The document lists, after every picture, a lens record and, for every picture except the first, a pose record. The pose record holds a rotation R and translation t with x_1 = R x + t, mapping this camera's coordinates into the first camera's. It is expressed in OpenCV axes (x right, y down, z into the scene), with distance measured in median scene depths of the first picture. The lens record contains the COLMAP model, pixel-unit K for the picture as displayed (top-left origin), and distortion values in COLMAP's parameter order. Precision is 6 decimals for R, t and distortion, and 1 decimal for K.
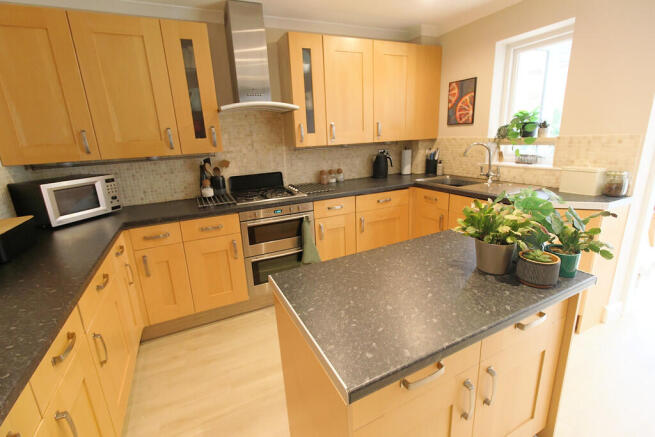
lens RADIAL K [[300.6, 0, 327.7], [0, 300.6, 215.6], [0, 0, 1]] dist [-0.001661, -0.001112]
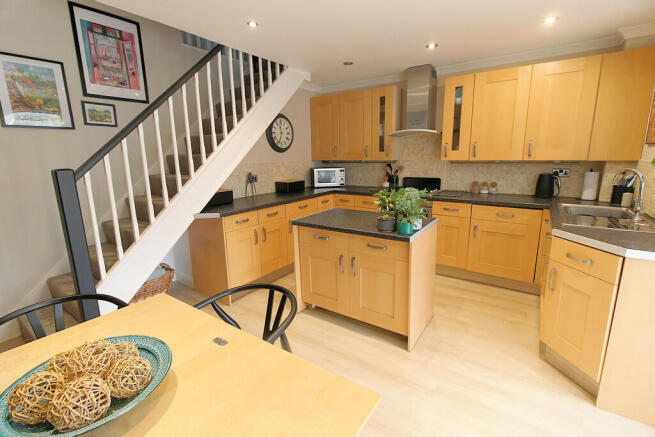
lens RADIAL K [[300.6, 0, 328.7], [0, 300.6, 213.8], [0, 0, 1]] dist [-0.001661, -0.001112]
pose [[0.484207, 0.209119, -0.849596, 0.763806], [-0.233571, 0.966674, 0.104818, -0.019772], [0.843201, 0.147687, 0.516914, -0.067994]]
